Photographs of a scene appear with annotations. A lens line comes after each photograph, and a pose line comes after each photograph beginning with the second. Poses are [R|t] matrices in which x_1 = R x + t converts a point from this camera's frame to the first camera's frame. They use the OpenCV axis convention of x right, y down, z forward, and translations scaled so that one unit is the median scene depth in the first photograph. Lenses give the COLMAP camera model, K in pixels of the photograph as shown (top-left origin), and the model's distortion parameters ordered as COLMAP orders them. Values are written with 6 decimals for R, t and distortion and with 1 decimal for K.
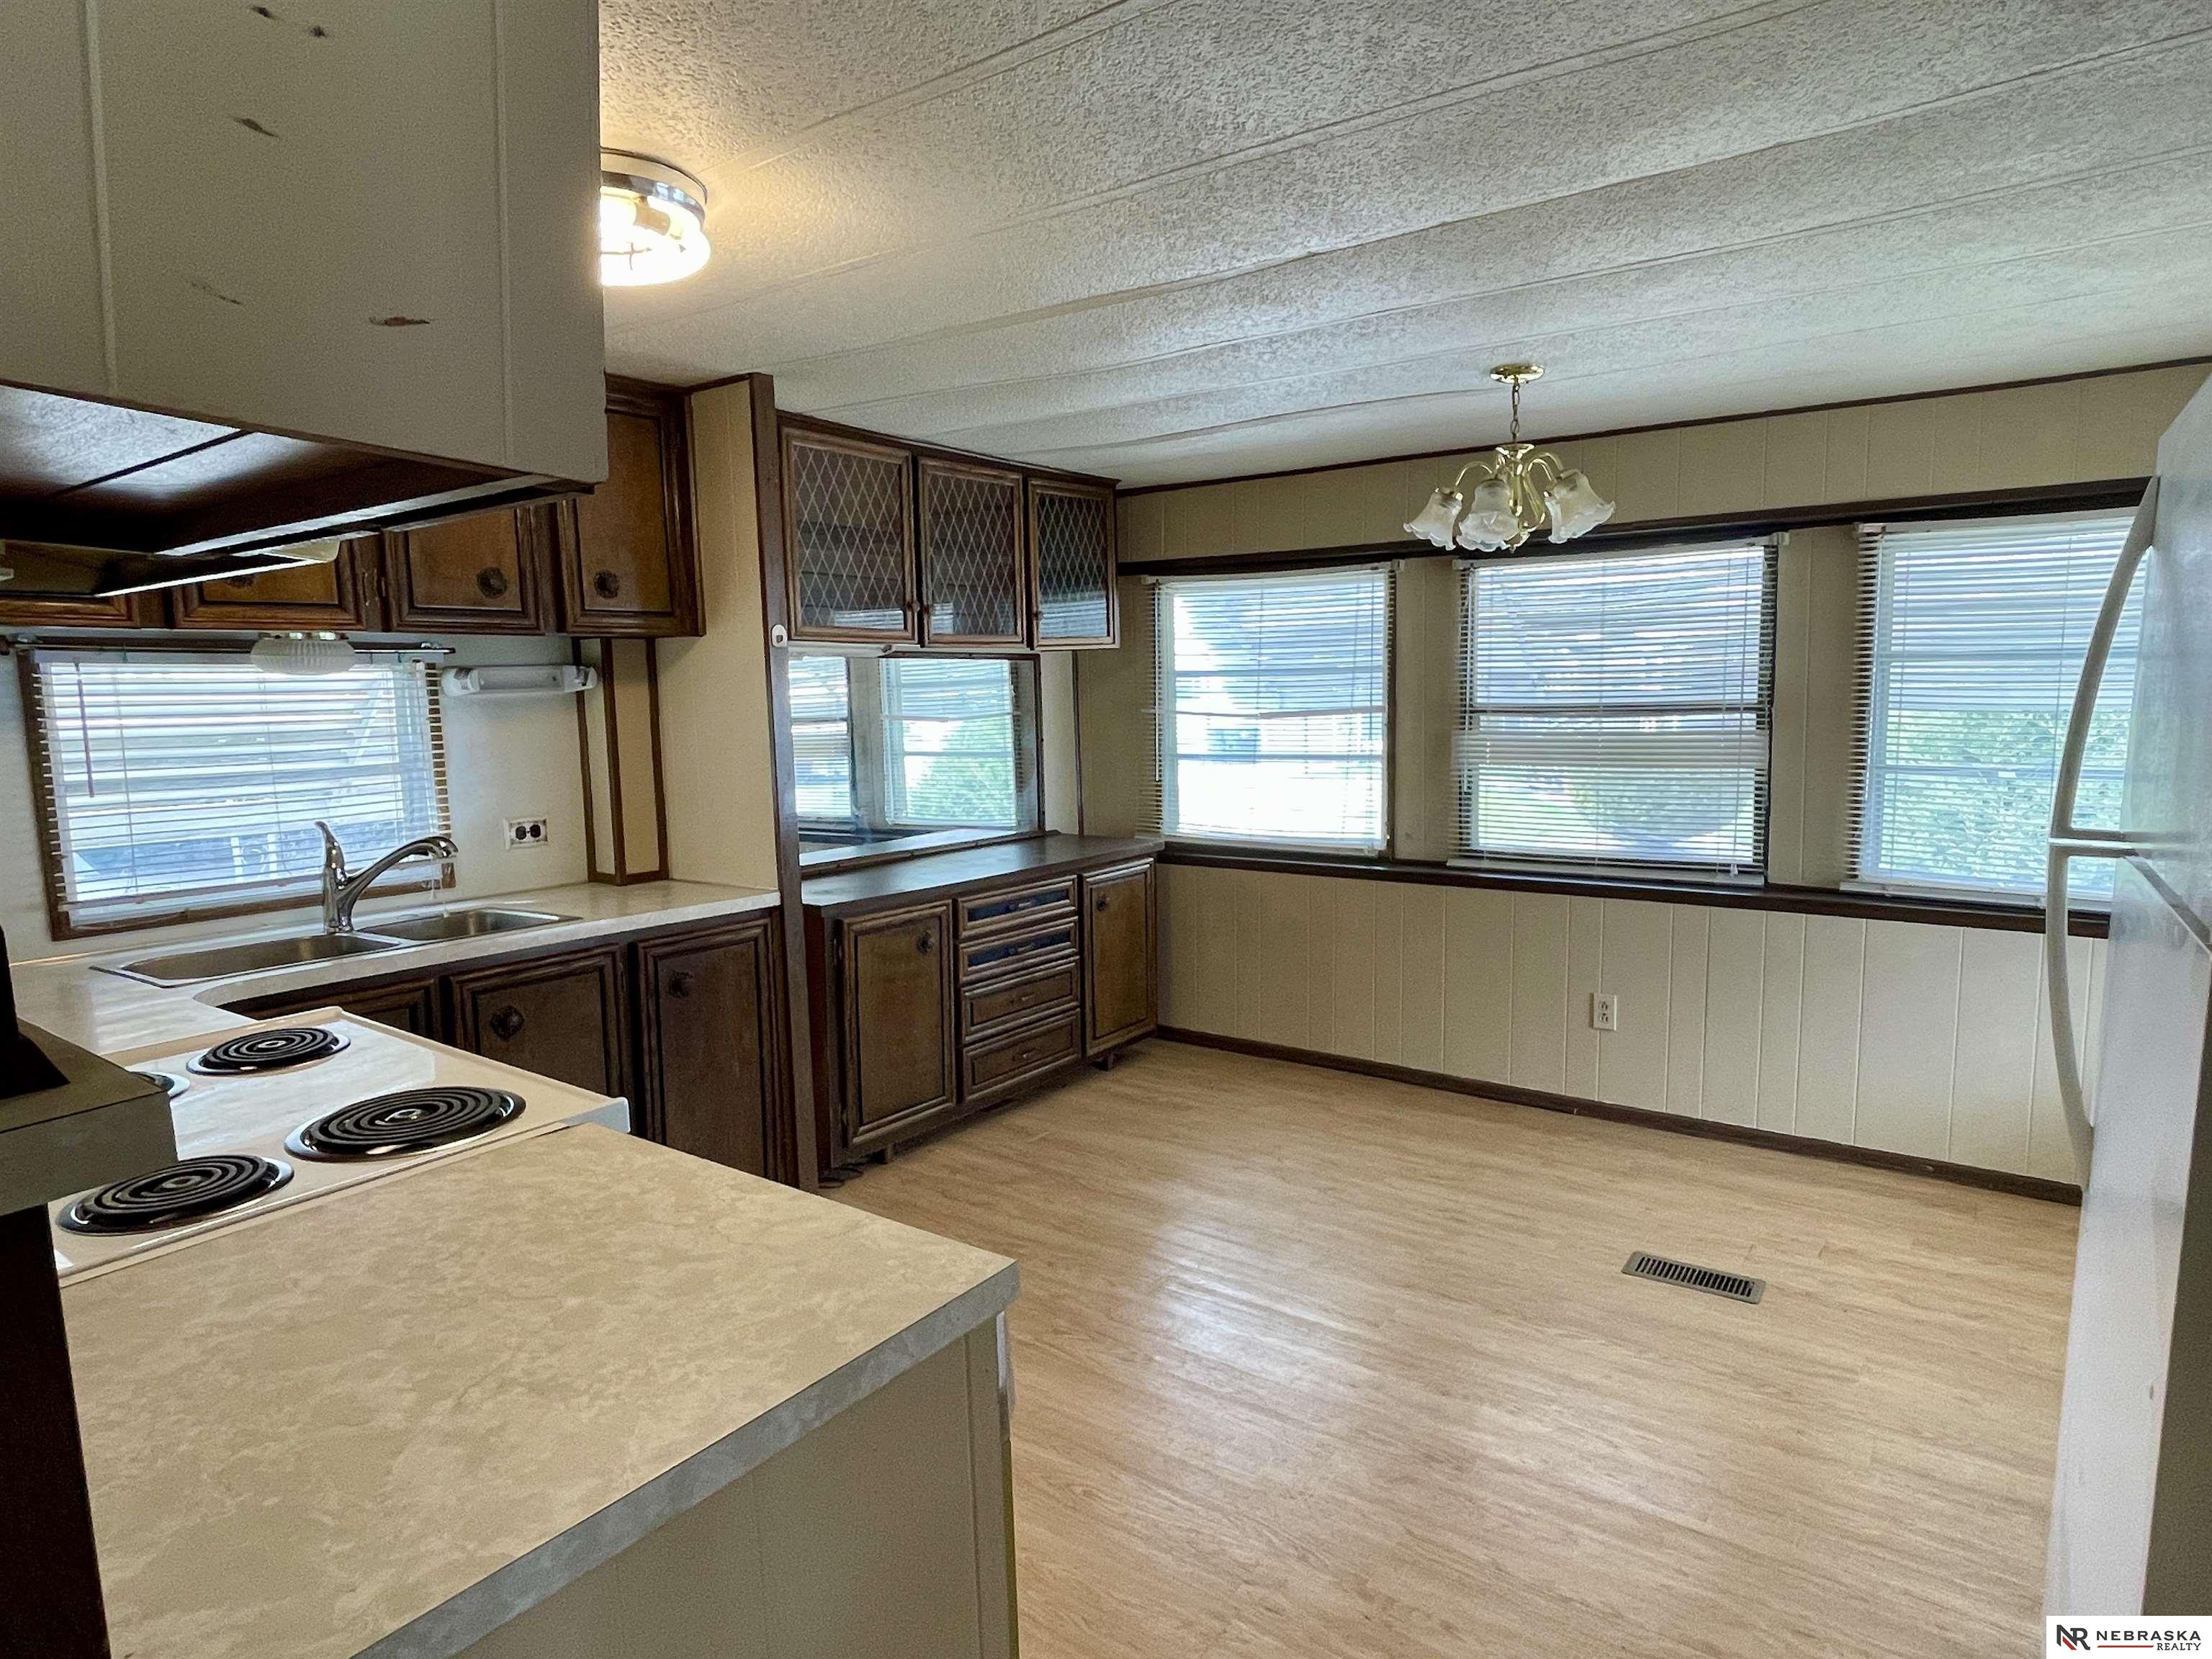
lens RADIAL K [[1289.4, 0, 1106.0], [0, 1289.4, 829.5], [0, 0, 1]] dist [0.005269, -0.010000]
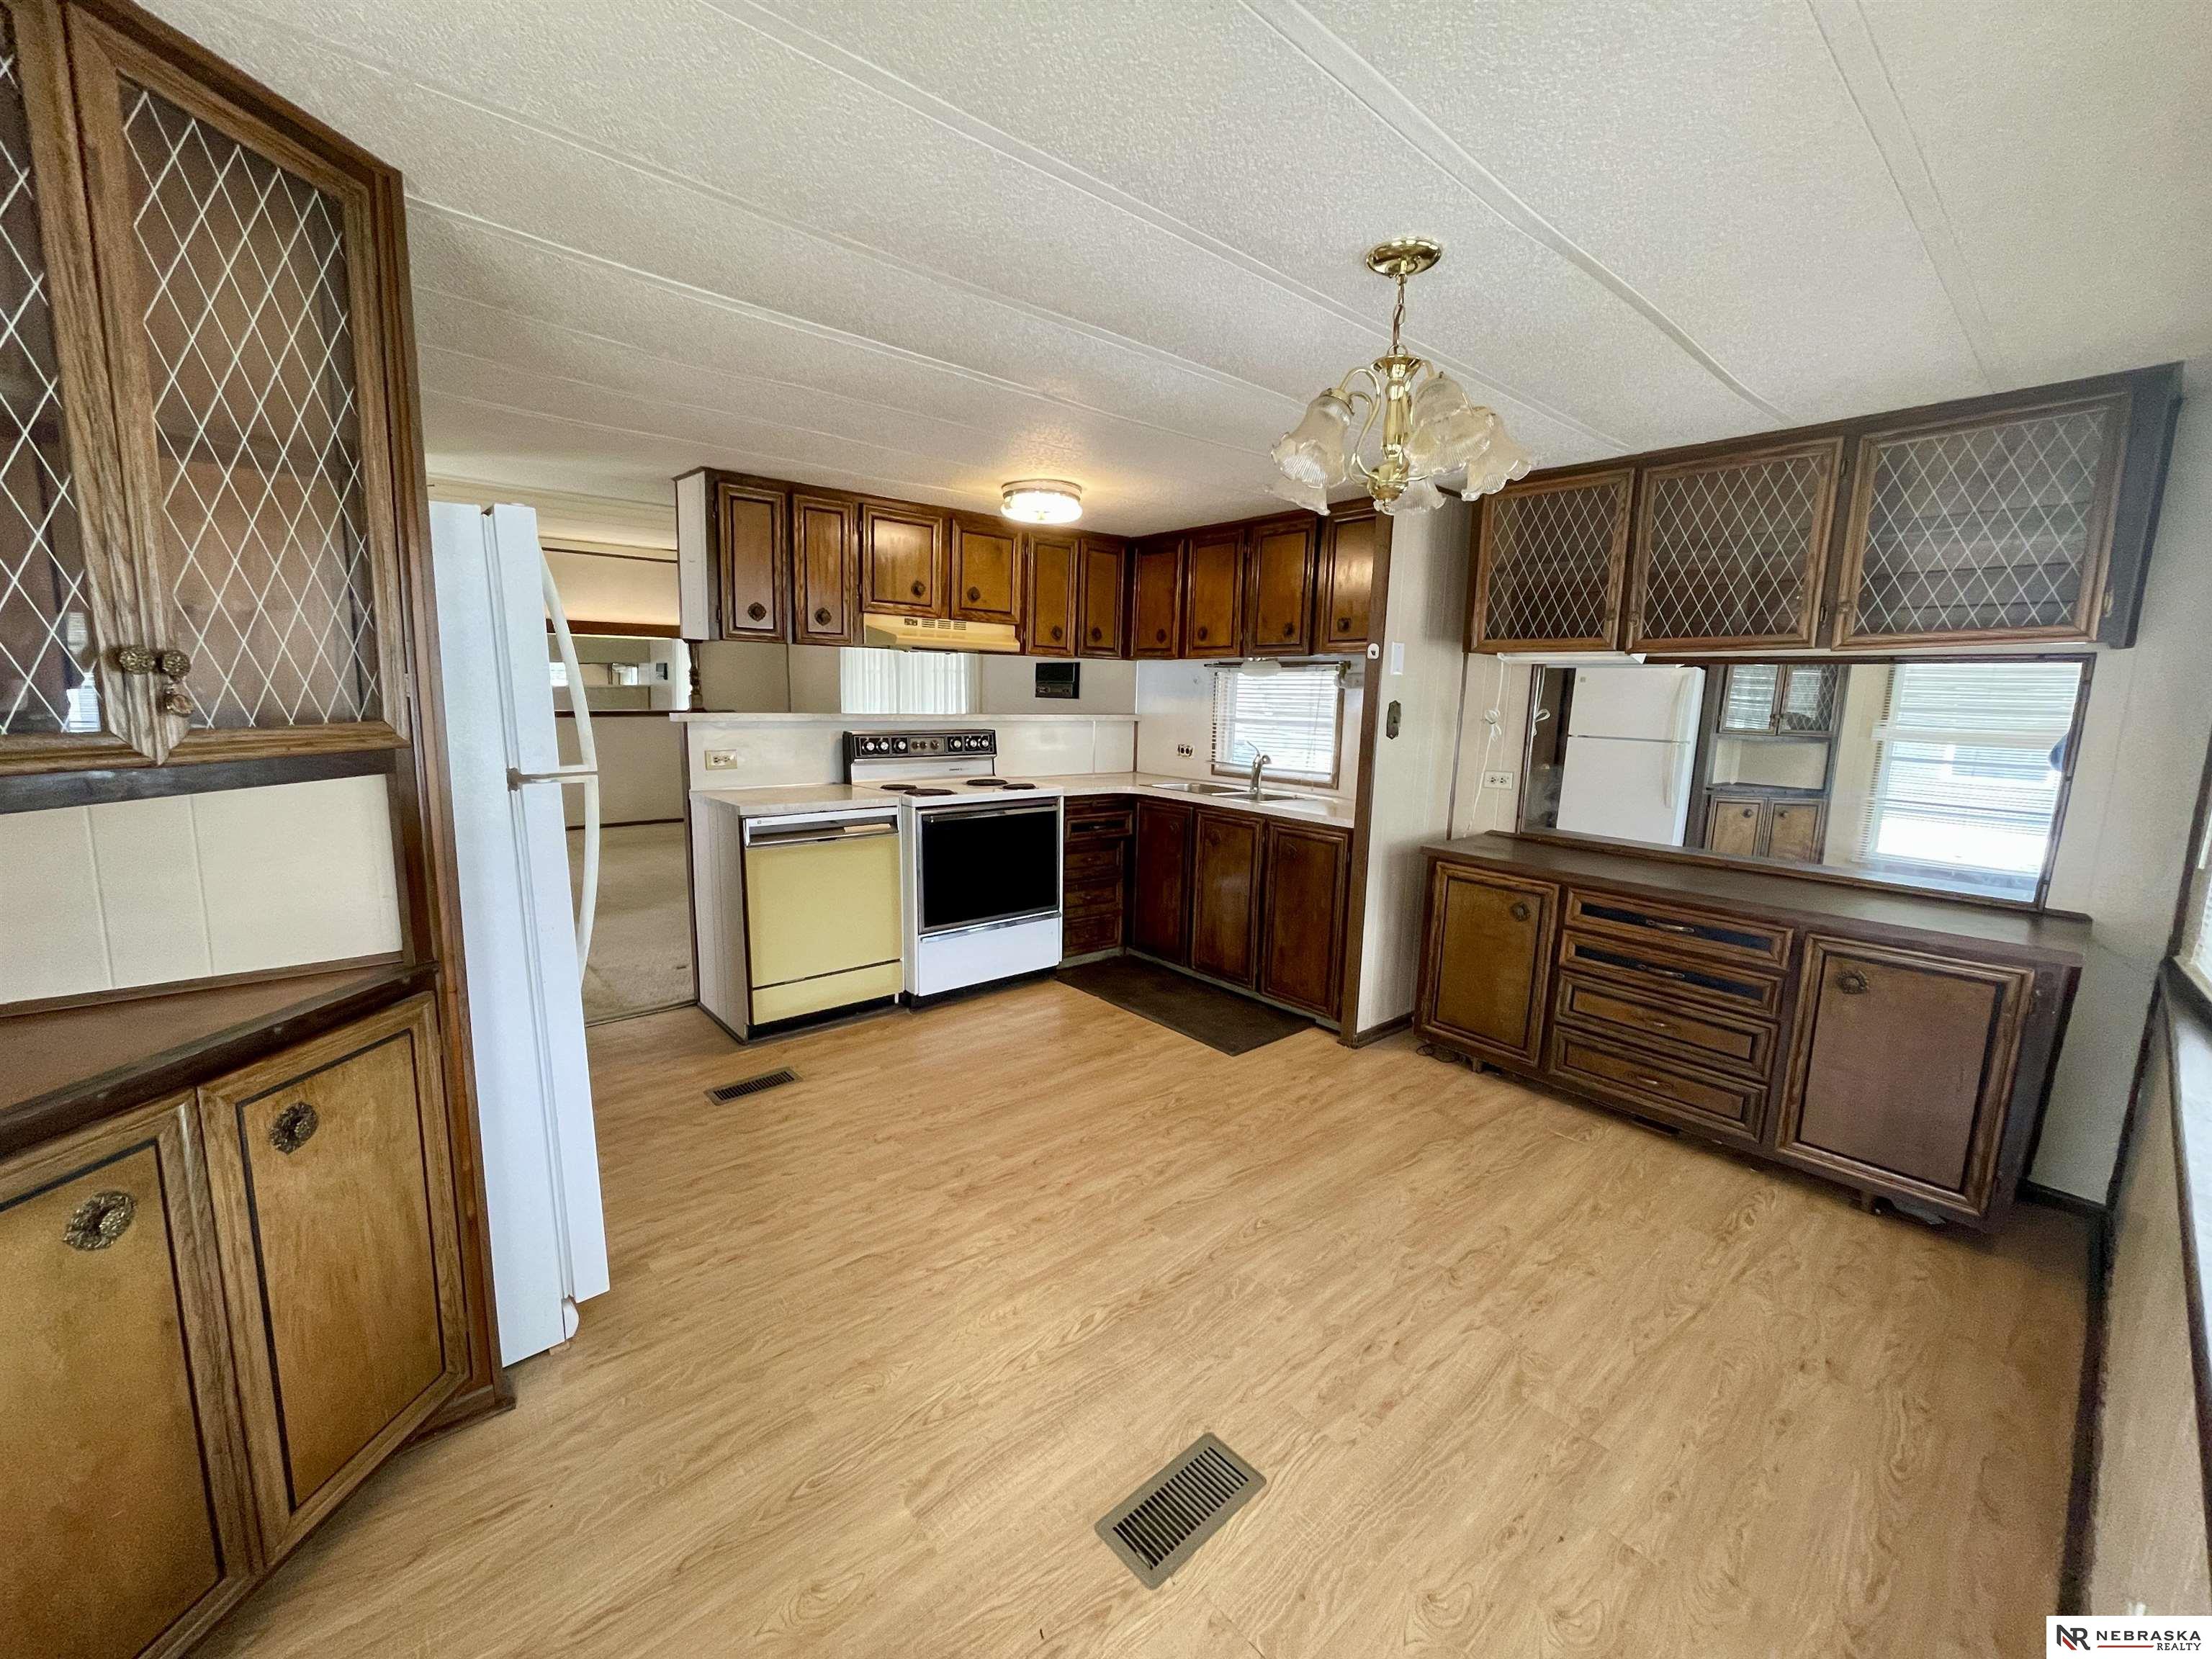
lens RADIAL K [[882.5, 0, 1106.0], [0, 882.5, 829.5], [0, 0, 1]] dist [-0.001332, -0.000358]
pose [[-0.235100, 0.156737, -0.959250, 0.714606], [-0.134726, 0.972131, 0.191861, -0.088932], [0.962589, 0.174343, -0.207431, 0.808126]]
